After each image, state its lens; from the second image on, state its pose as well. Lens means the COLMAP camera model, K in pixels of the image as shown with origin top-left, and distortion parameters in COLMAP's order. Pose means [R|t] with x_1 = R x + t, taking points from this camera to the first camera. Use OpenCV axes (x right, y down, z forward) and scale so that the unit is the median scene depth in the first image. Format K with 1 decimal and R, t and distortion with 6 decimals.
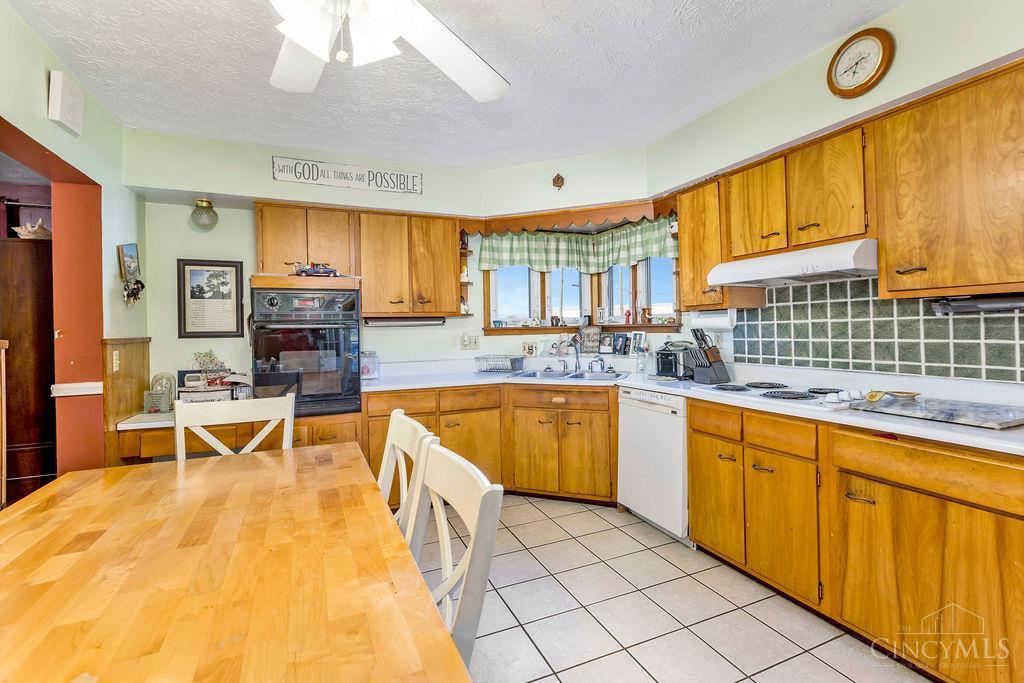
lens RADIAL K [[461.5, 0, 513.9], [0, 461.5, 324.4], [0, 0, 1]] dist [0.000863, 0.000076]
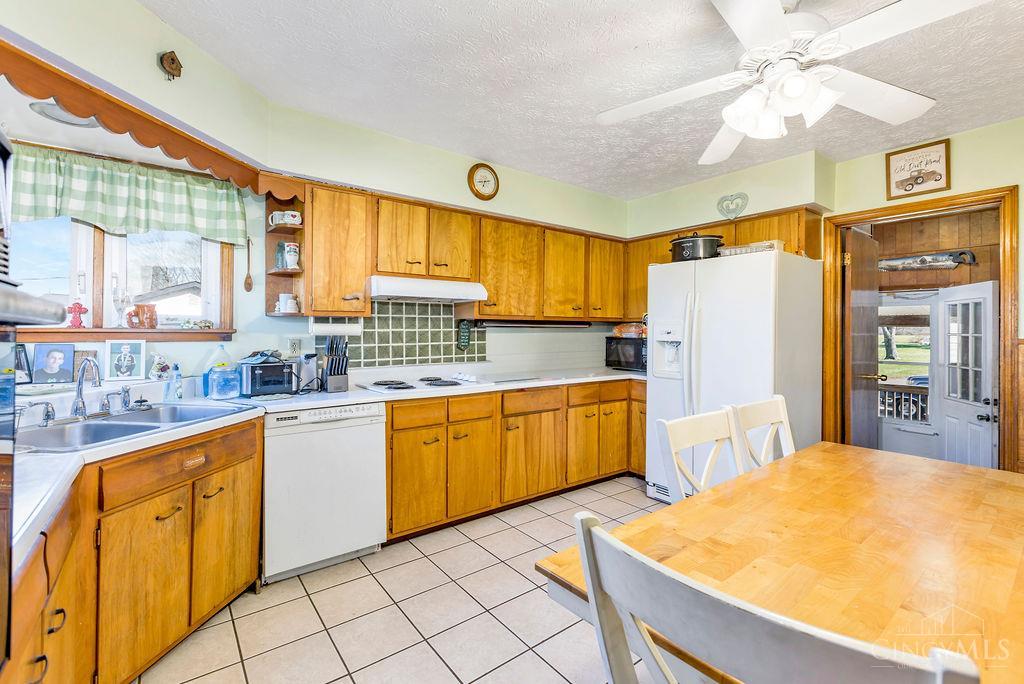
lens RADIAL K [[461.5, 0, 513.9], [0, 461.5, 324.9], [0, 0, 1]] dist [0.000863, 0.000076]
pose [[-0.247707, 0.028810, 0.968406, -0.524057], [-0.006463, 0.999486, -0.031388, 0.012548], [-0.968813, -0.014034, -0.247394, 0.737267]]
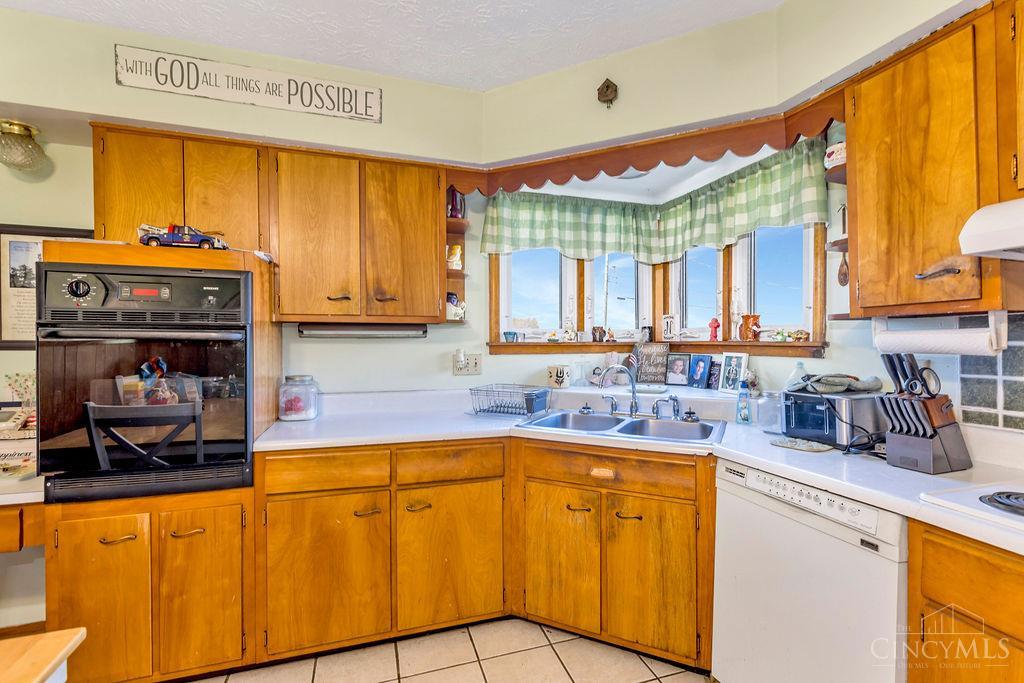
lens RADIAL K [[456.5, 0, 515.6], [0, 456.5, 334.9], [0, 0, 1]] dist [0.000425, 0.000093]
pose [[0.995734, 0.016636, -0.090763, 0.037421], [-0.017205, 0.999837, -0.005491, -0.000382], [0.090657, 0.007029, 0.995857, 0.414300]]
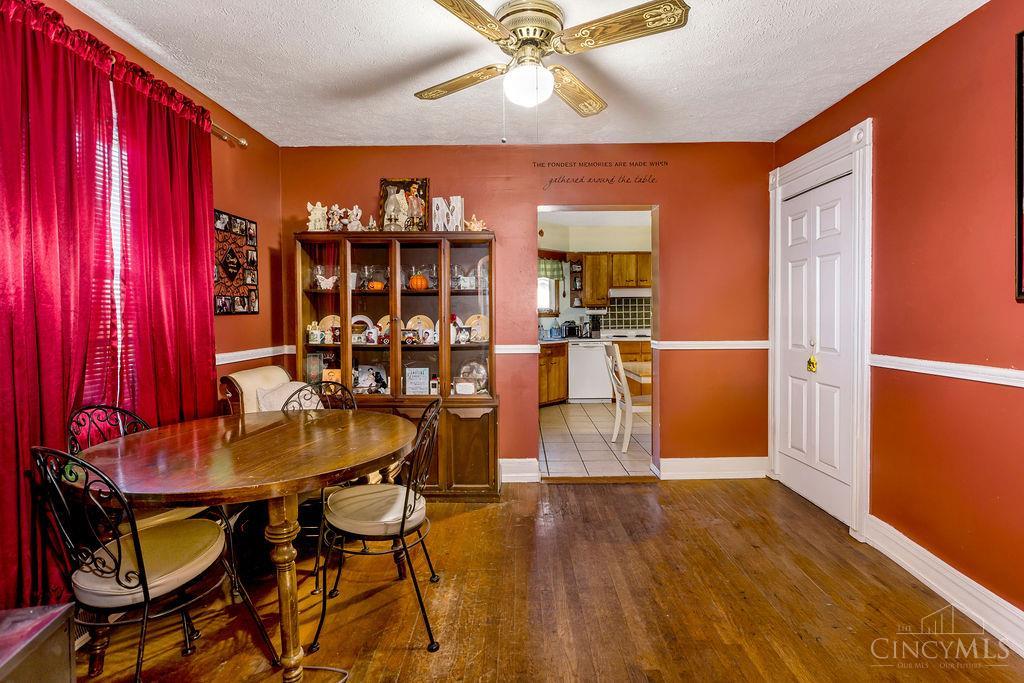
lens RADIAL K [[490.2, 0, 511.0], [0, 490.2, 323.4], [0, 0, 1]] dist [0.000196, -0.000001]
pose [[0.400323, 0.001108, 0.916373, -1.717188], [-0.006603, 0.999977, 0.001676, 0.044559], [-0.916350, -0.006722, 0.400321, 0.332979]]
